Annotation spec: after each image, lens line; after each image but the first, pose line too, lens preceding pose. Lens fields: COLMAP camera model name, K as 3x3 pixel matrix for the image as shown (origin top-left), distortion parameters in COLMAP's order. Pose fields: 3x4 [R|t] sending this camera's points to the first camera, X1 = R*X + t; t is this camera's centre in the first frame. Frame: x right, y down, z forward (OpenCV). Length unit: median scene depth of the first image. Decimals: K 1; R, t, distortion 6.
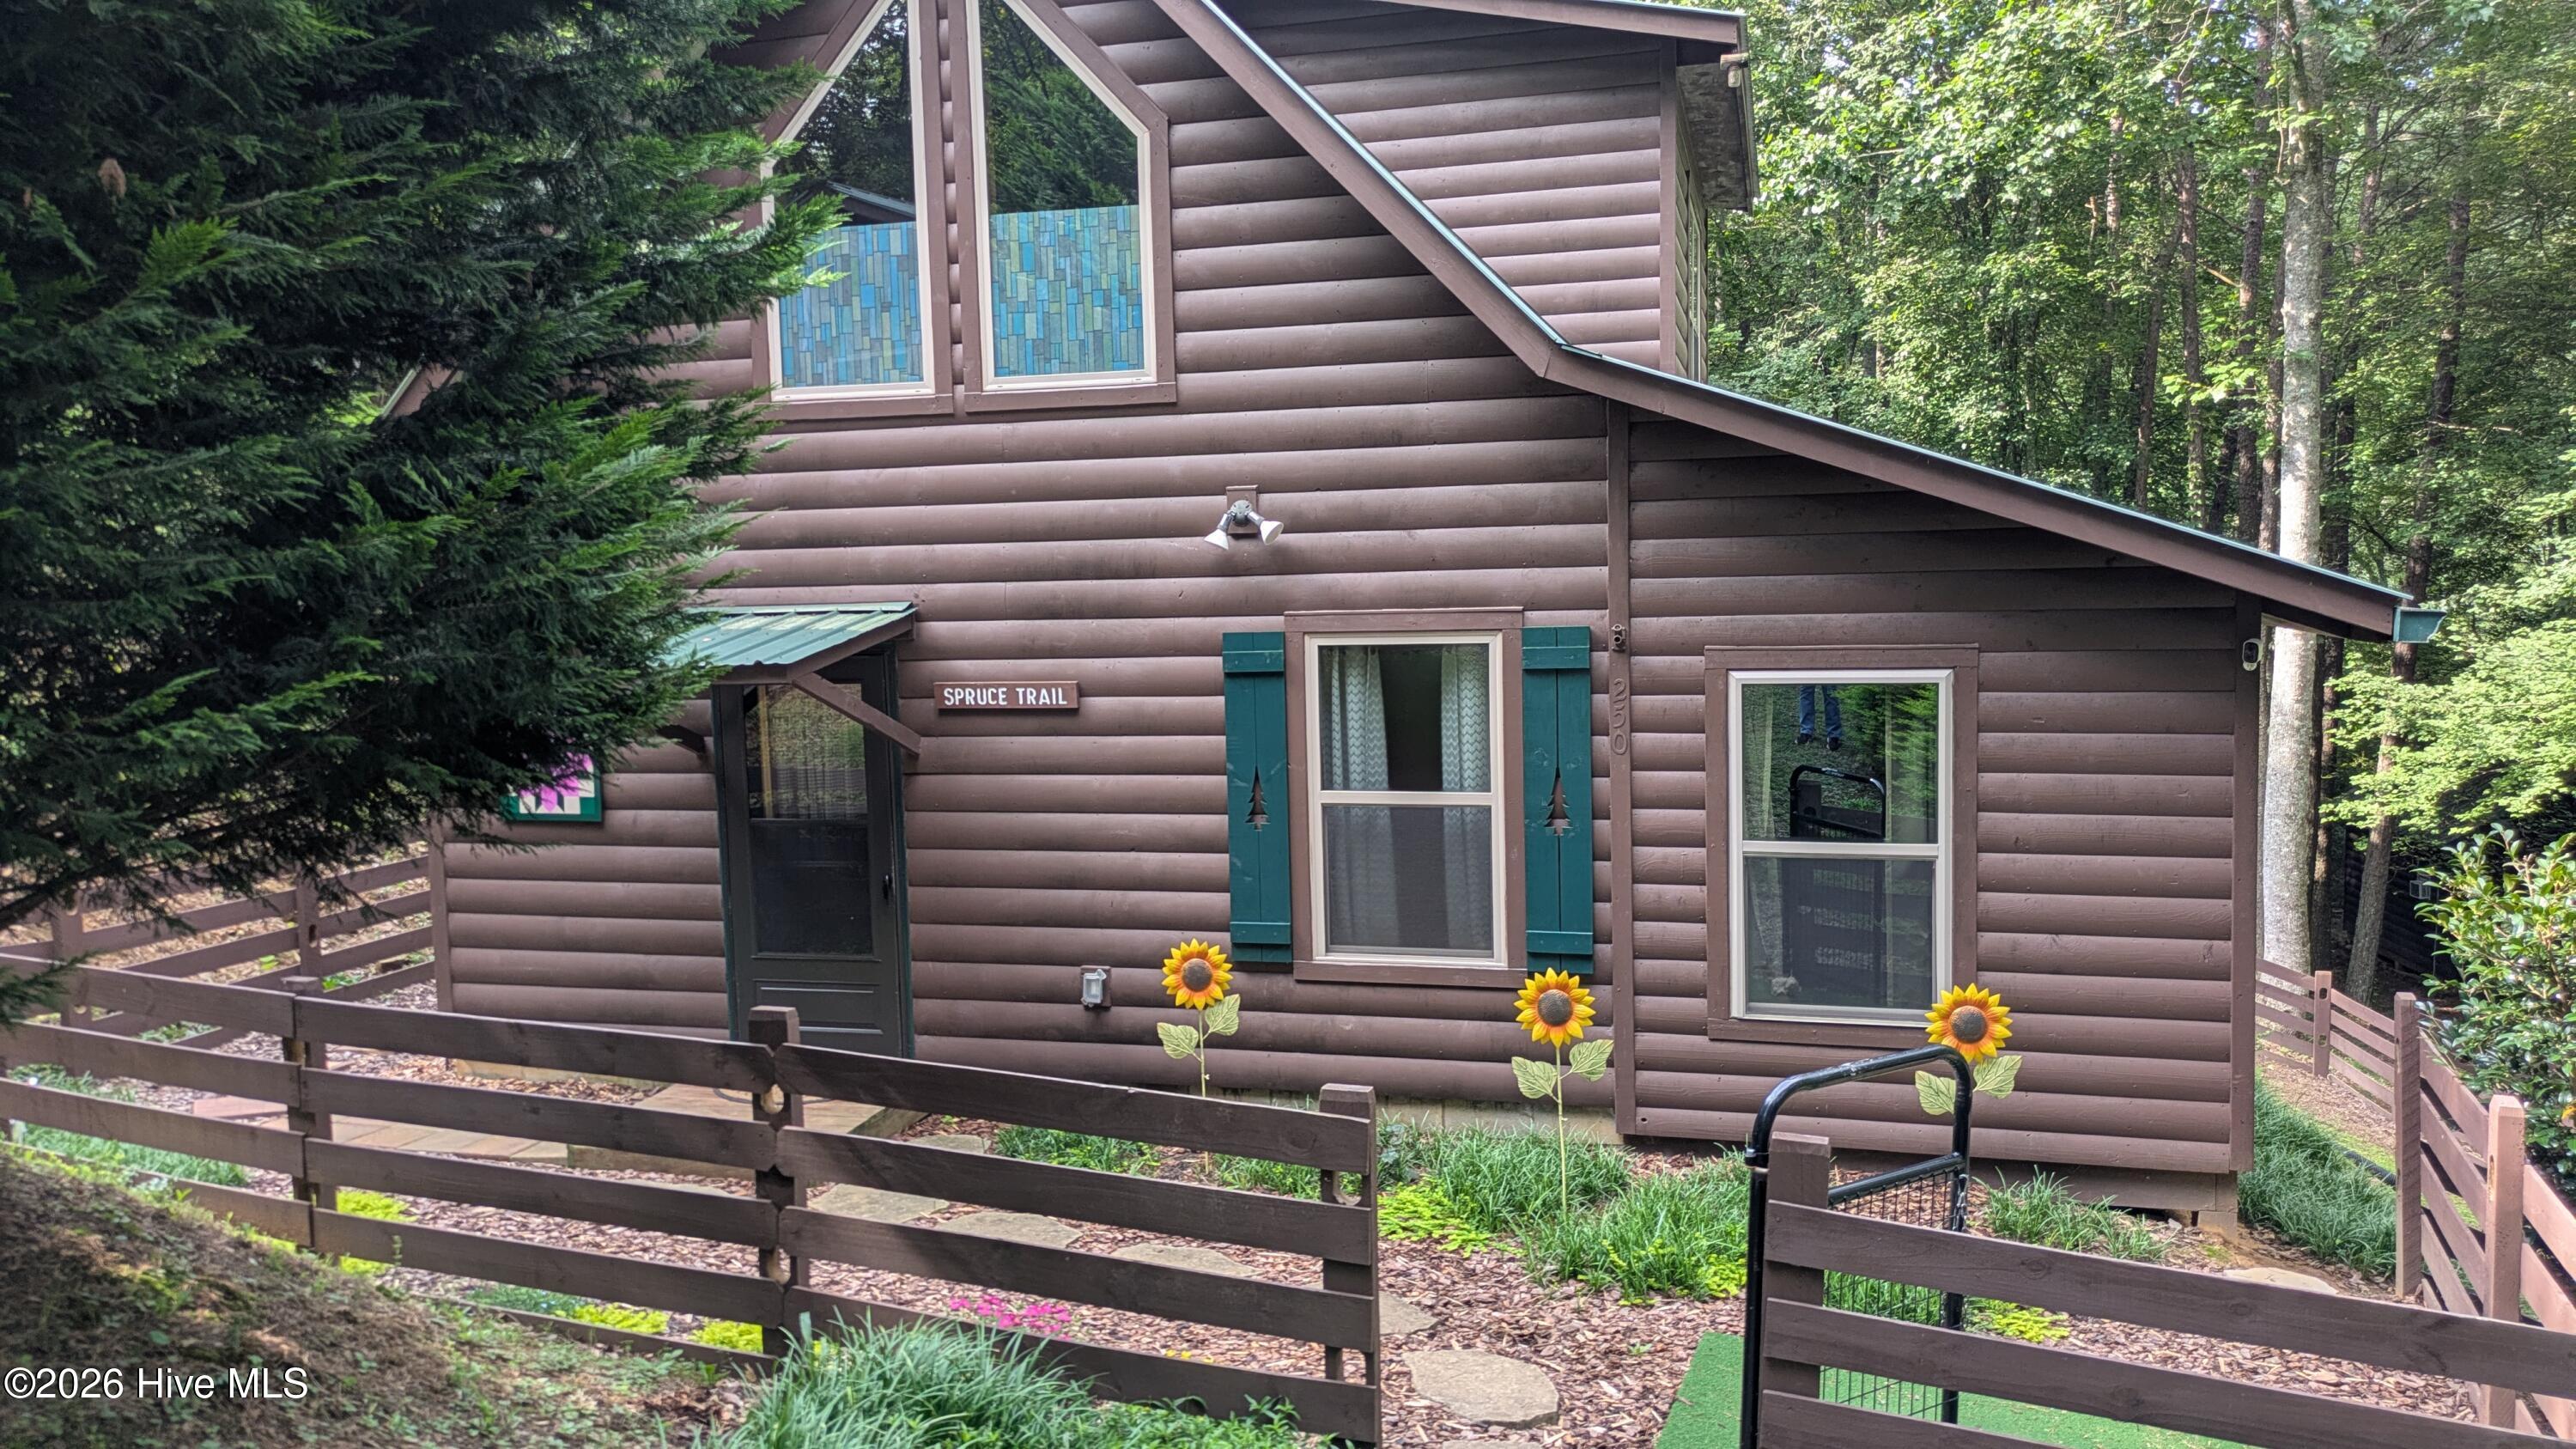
lens RADIAL K [[1845.9, 0, 1283.2], [0, 1845.9, 745.5], [0, 0, 1]] dist [0.047106, -0.055704]
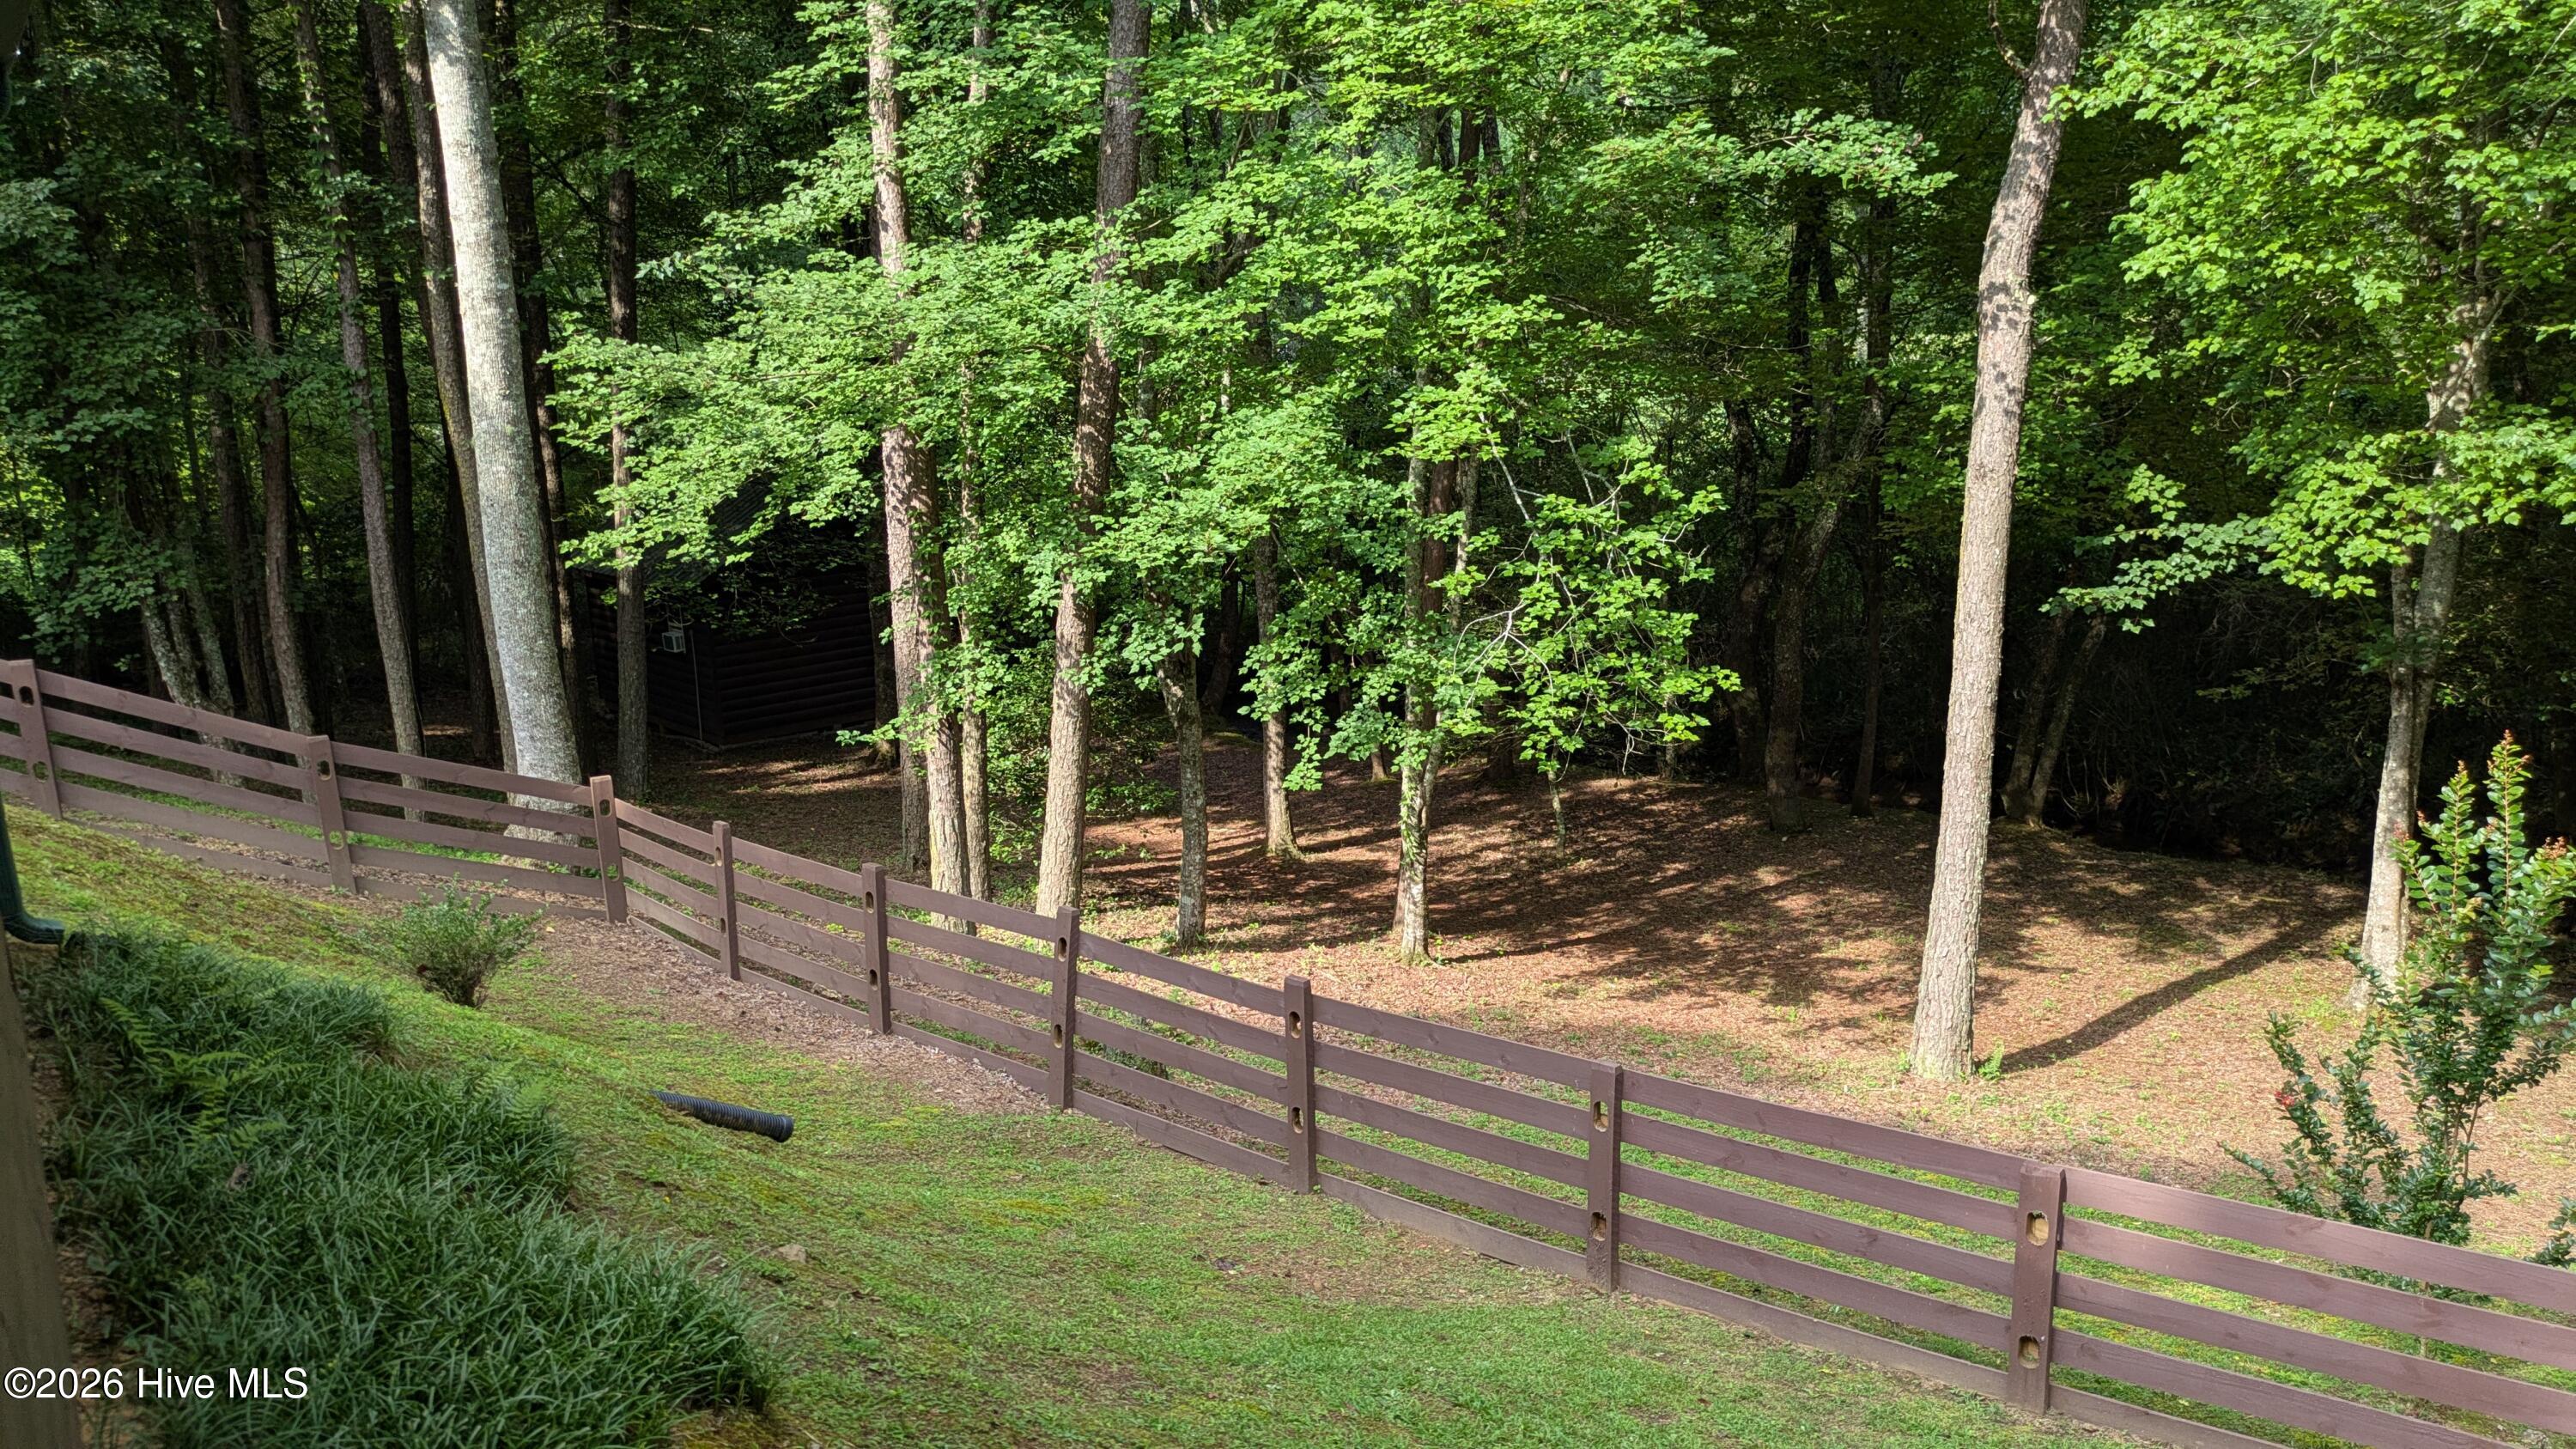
lens RADIAL K [[1842.8, 0, 1315.9], [0, 1842.8, 743.3], [0, 0, 1]] dist [0.047760, -0.060889]
pose [[0.619628, -0.179623, 0.764066, 0.214946], [0.086217, 0.983147, 0.161208, 0.021484], [-0.780146, -0.034014, 0.624672, 0.391154]]
